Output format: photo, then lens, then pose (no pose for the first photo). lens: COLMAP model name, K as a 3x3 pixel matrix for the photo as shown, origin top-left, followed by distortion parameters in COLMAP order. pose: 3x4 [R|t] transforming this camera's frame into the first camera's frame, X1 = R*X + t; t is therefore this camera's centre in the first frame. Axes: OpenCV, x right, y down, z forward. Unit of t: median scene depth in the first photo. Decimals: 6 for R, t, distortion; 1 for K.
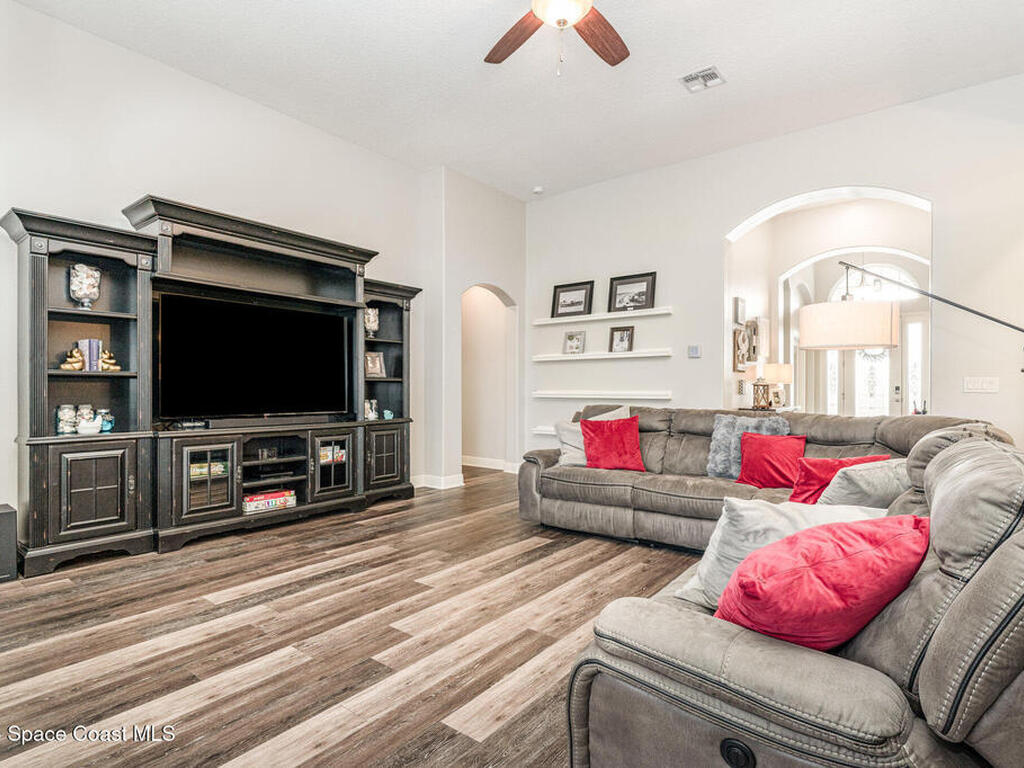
lens RADIAL K [[538.4, 0, 512.5], [0, 538.4, 387.4], [0, 0, 1]] dist [0.000234, 0.000119]
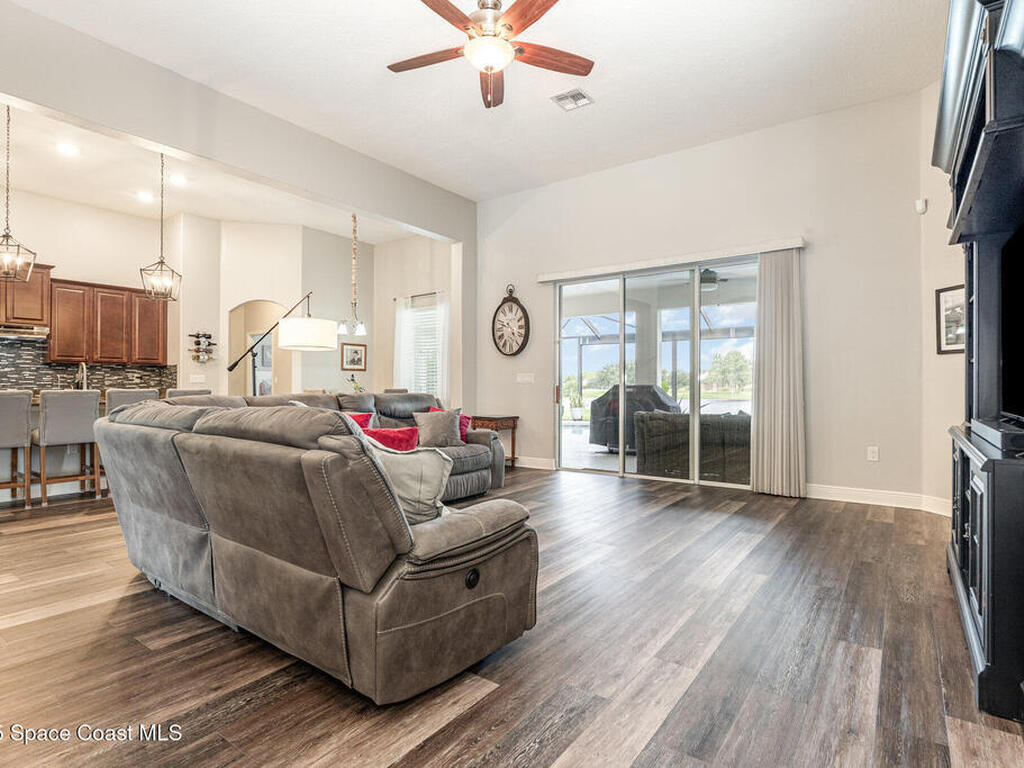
lens RADIAL K [[538.4, 0, 517.2], [0, 538.4, 385.6], [0, 0, 1]] dist [0.000234, 0.000119]
pose [[-0.999441, -0.002277, -0.033359, 0.055896], [-0.002114, 0.999986, -0.004921, 0.026389], [0.033369, -0.004848, -0.999431, 1.858140]]
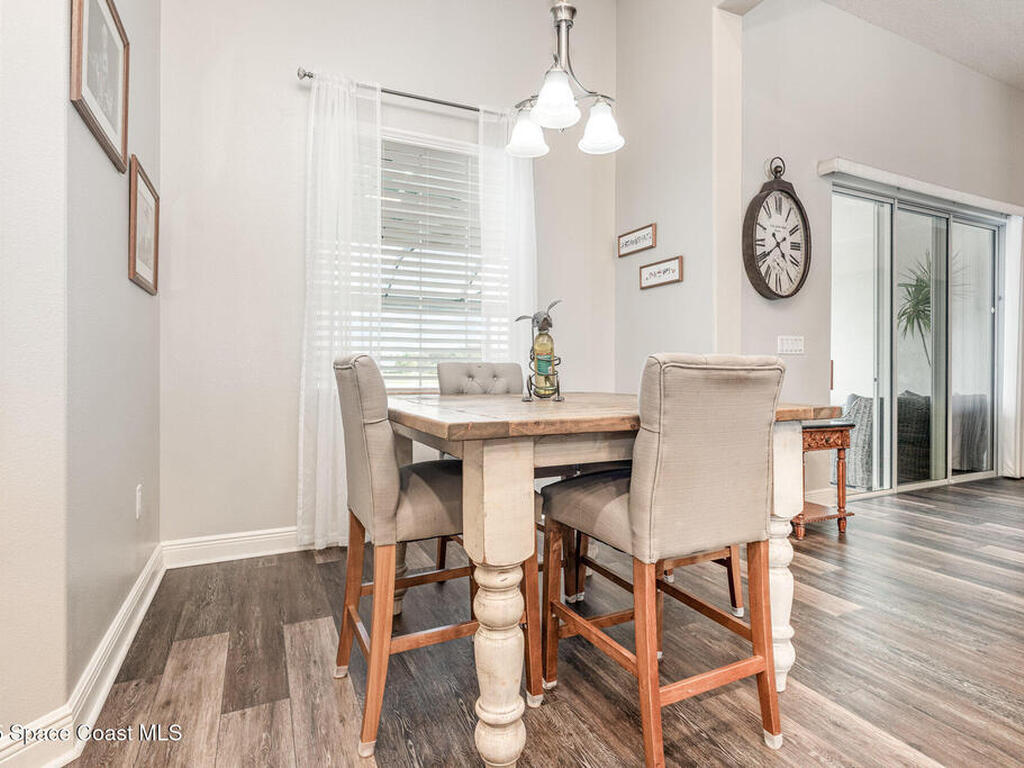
lens RADIAL K [[538.4, 0, 513.2], [0, 538.4, 375.4], [0, 0, 1]] dist [0.000234, 0.000119]
pose [[-0.444326, 0.002758, -0.895861, 1.128294], [0.001483, 0.999996, 0.002343, 0.042784], [0.895864, -0.000288, -0.444328, -0.143945]]
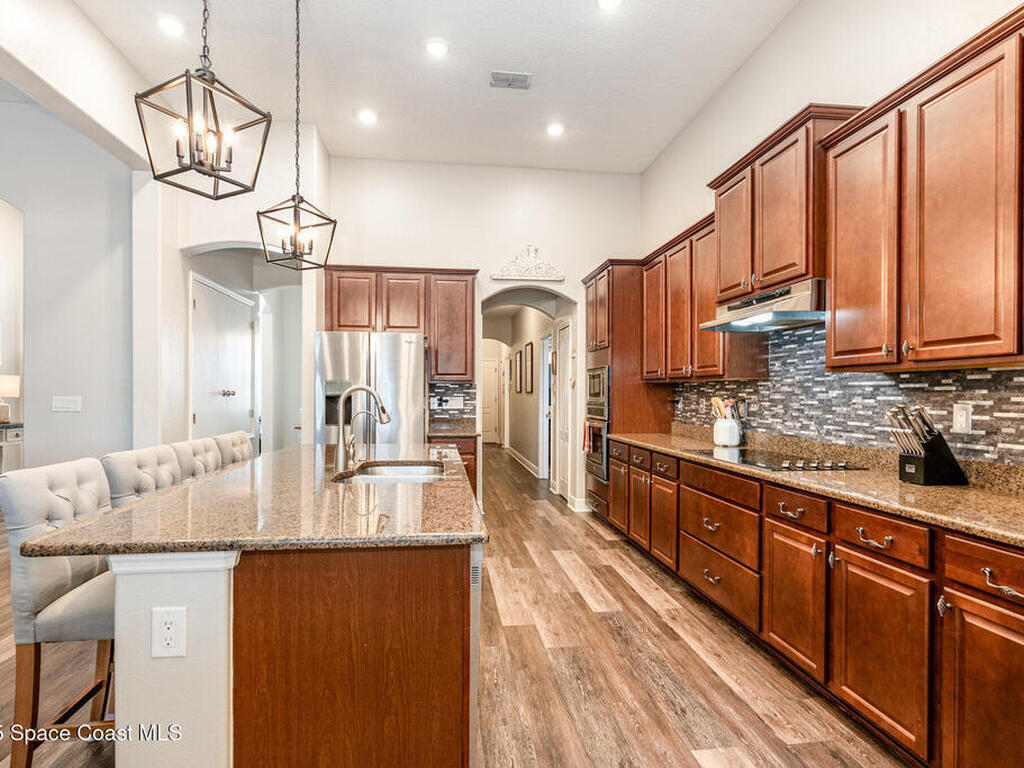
lens RADIAL K [[538.4, 0, 513.5], [0, 538.4, 390.3], [0, 0, 1]] dist [0.000234, 0.000119]
pose [[0.699977, 0.003652, 0.714156, 0.909189], [-0.002563, 0.999993, -0.002602, -0.039712], [-0.714161, -0.000009, 0.699981, -0.399545]]
